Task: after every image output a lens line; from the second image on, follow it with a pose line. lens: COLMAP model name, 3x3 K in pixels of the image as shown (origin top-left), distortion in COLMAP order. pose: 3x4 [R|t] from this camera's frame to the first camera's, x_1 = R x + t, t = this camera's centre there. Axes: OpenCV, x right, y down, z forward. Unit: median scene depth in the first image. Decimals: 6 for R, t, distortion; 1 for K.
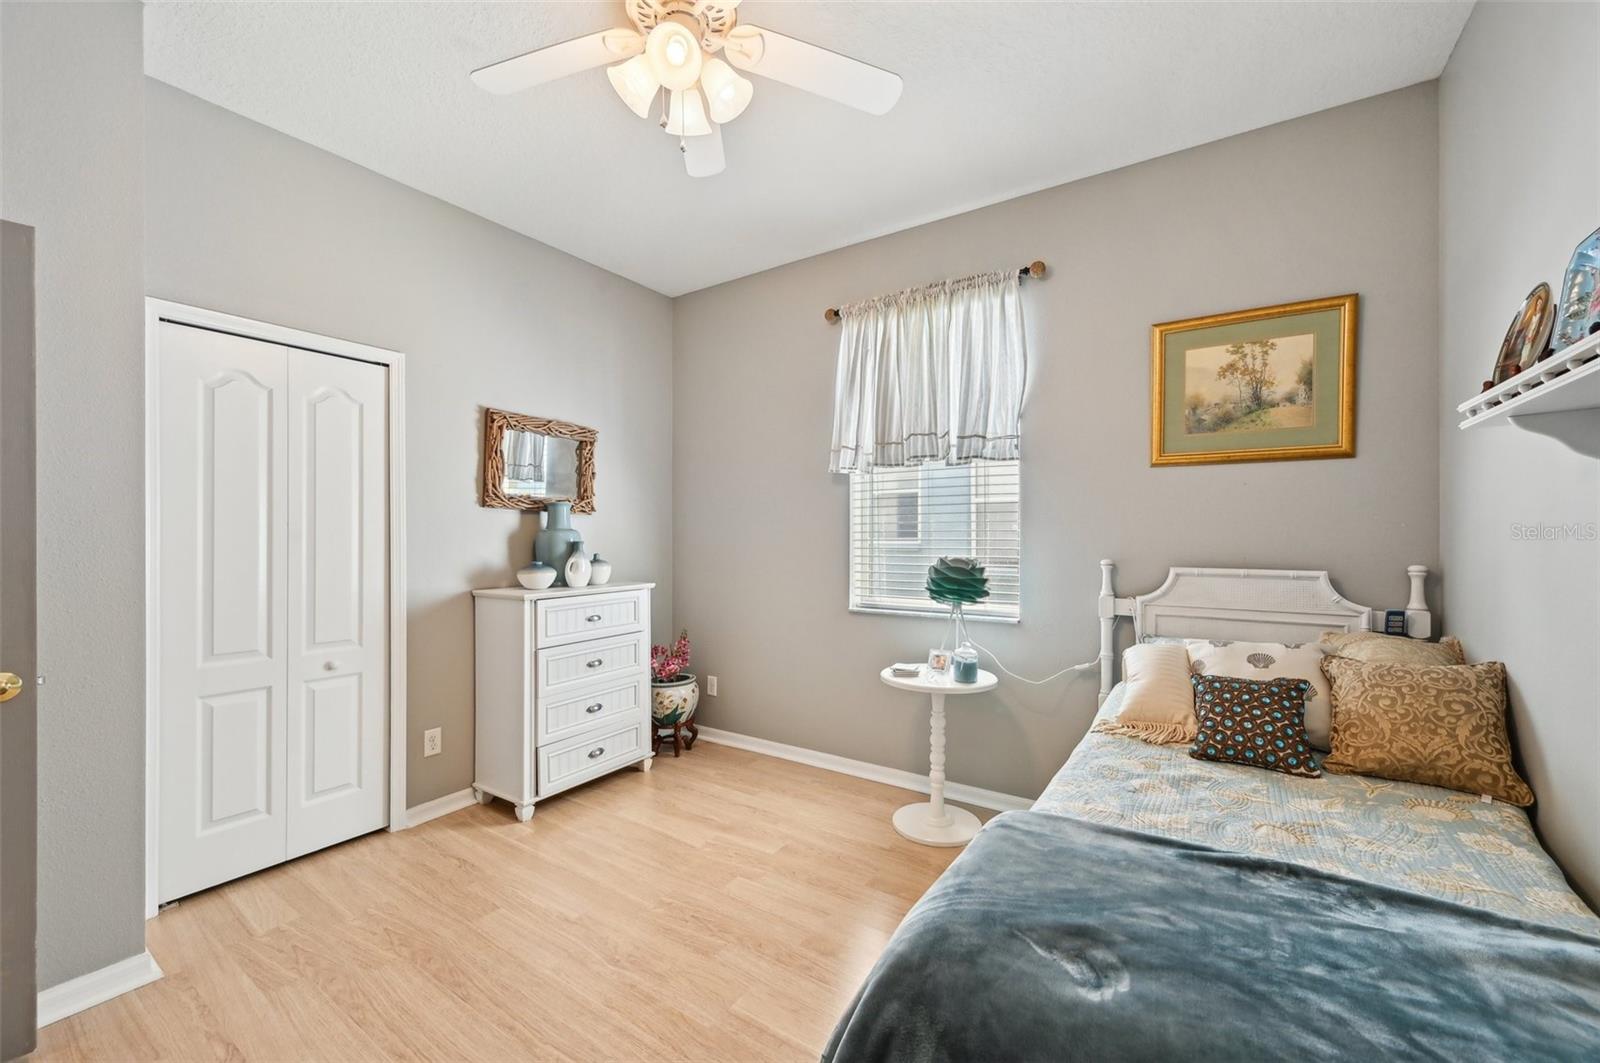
lens RADIAL K [[632.9, 0, 804.7], [0, 632.9, 526.5], [0, 0, 1]] dist [-0.001132, 0.000662]
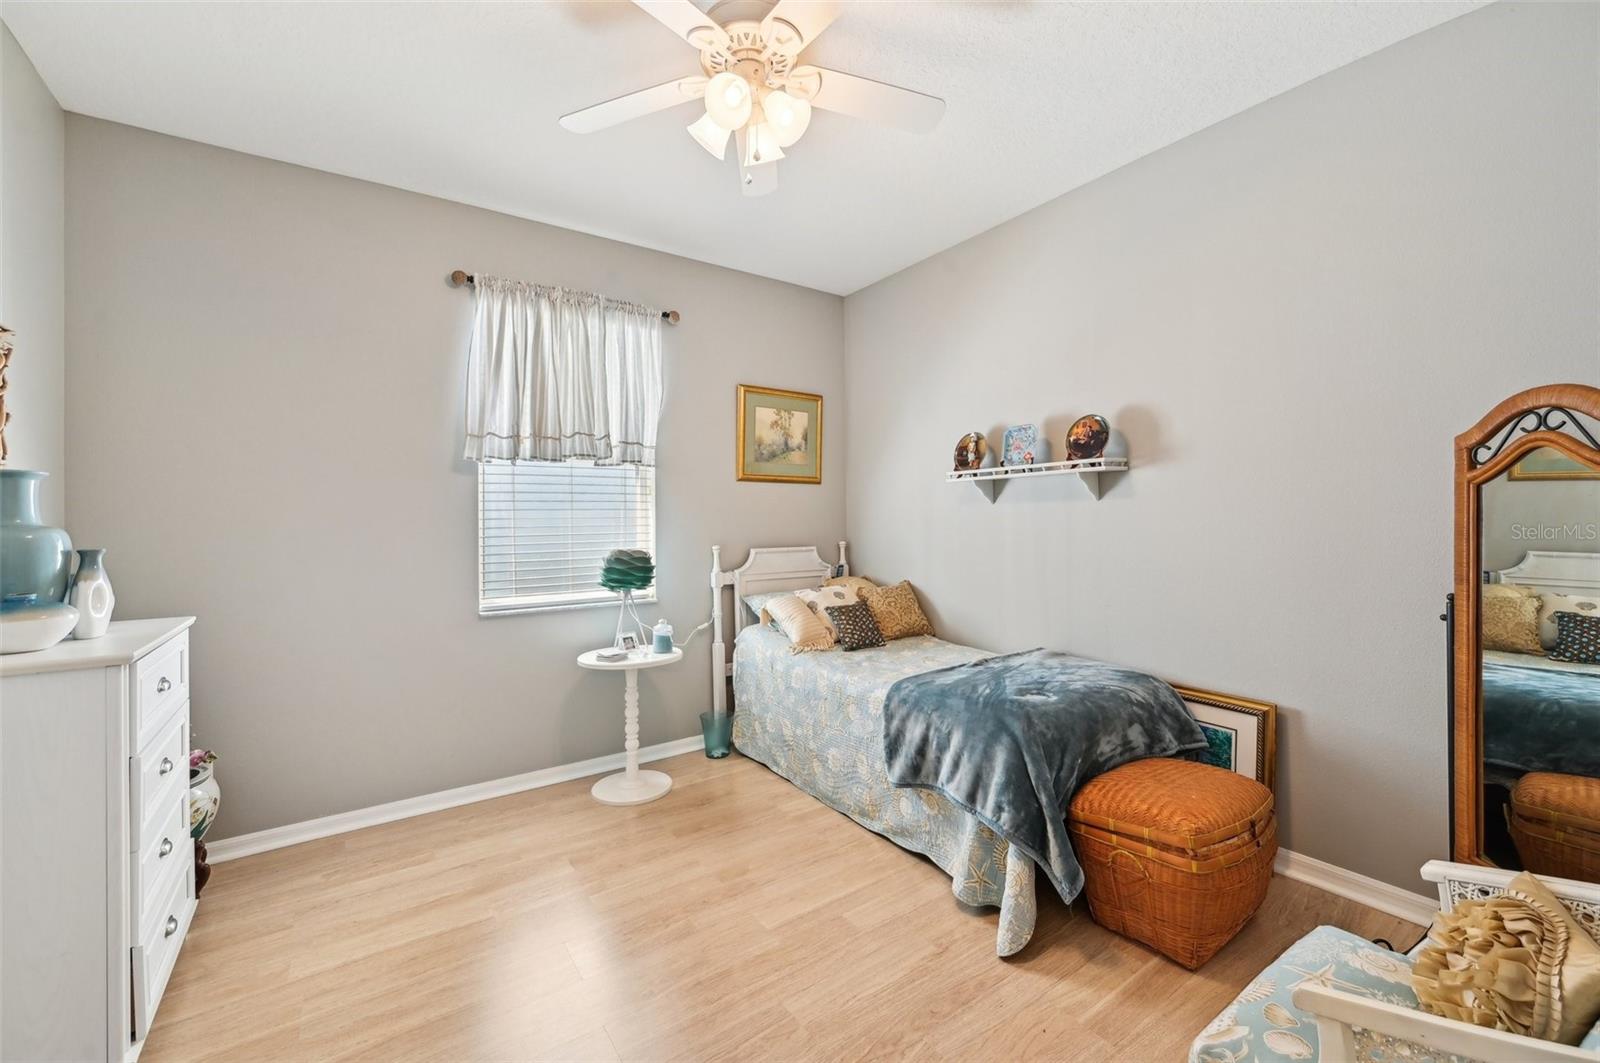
lens RADIAL K [[632.9, 0, 800.3], [0, 632.9, 525.5], [0, 0, 1]] dist [-0.001132, 0.000662]
pose [[0.374722, -0.002658, 0.927133, -0.738143], [0.005595, 0.999984, 0.000605, 0.007978], [-0.927120, 0.004961, 0.374731, 0.313914]]
